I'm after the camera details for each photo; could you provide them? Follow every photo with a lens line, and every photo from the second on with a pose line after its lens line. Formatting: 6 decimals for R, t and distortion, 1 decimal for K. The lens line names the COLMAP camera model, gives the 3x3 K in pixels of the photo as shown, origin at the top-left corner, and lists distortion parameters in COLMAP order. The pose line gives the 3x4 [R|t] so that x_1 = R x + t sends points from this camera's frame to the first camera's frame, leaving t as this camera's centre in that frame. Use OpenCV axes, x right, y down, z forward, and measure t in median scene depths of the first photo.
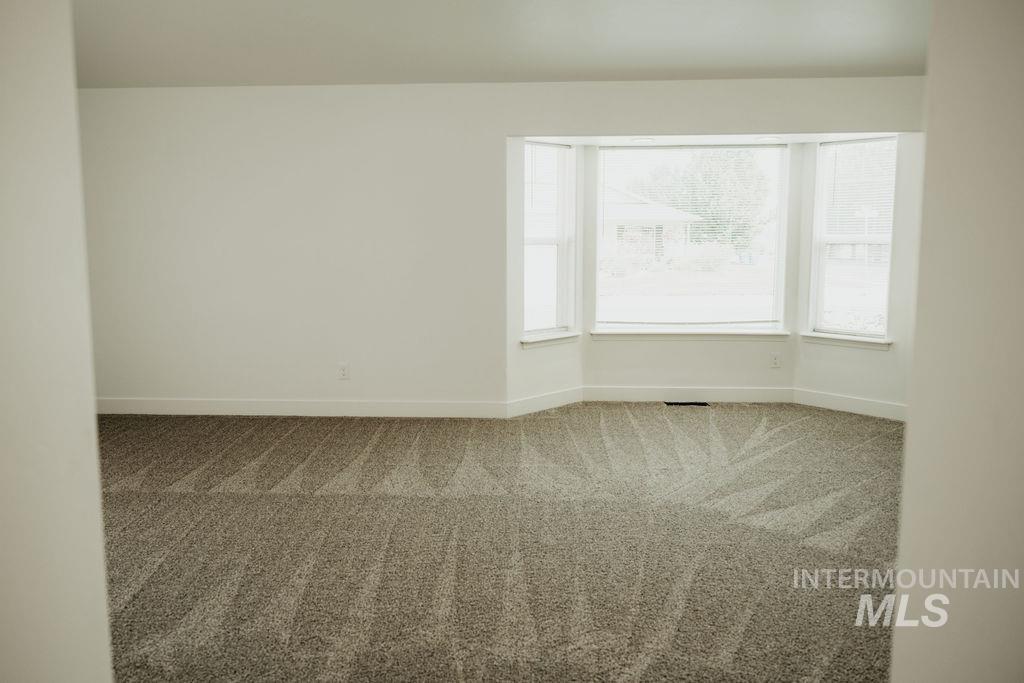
lens RADIAL K [[734.2, 0, 465.9], [0, 734.2, 334.1], [0, 0, 1]] dist [0.000158, 0.001024]
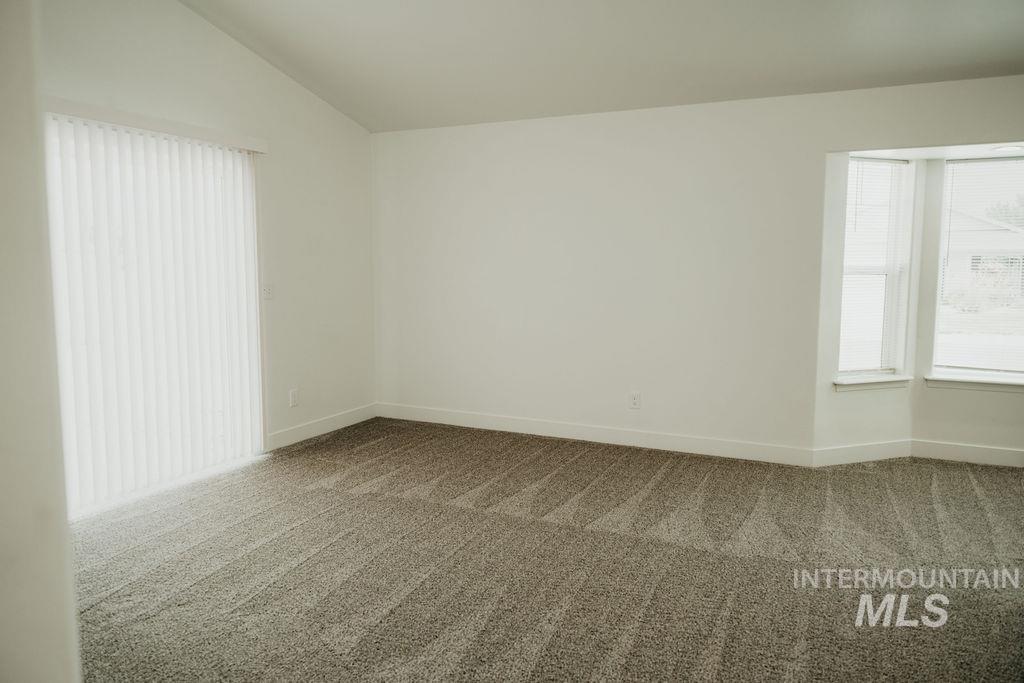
lens RADIAL K [[699.6, 0, 512.0], [0, 699.6, 341.5], [0, 0, 1]] dist [-0.001348, 0.000060]
pose [[0.929724, 0.048313, -0.365074, 0.024893], [-0.056998, 0.998289, -0.013043, -0.008262], [0.363819, 0.032935, 0.930887, 0.090549]]
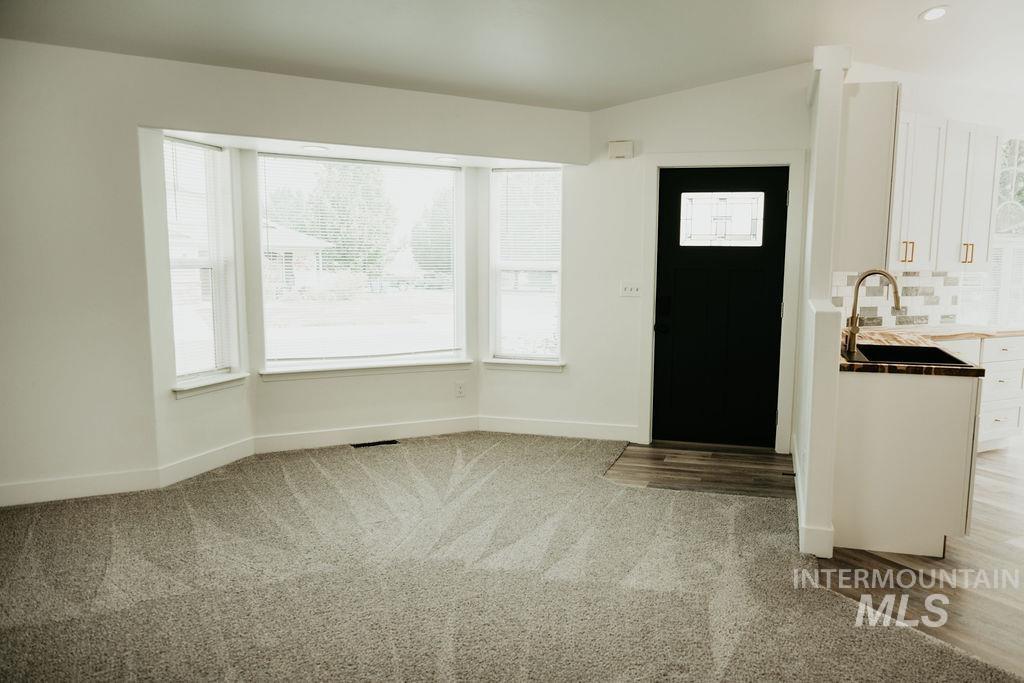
lens RADIAL K [[768.5, 0, 553.0], [0, 768.5, 378.4], [0, 0, 1]] dist [-0.000517, -0.000621]
pose [[0.833979, -0.067179, 0.547692, -0.046648], [0.058640, 0.997731, 0.033088, -0.007107], [-0.548672, 0.004522, 0.836025, 0.101175]]
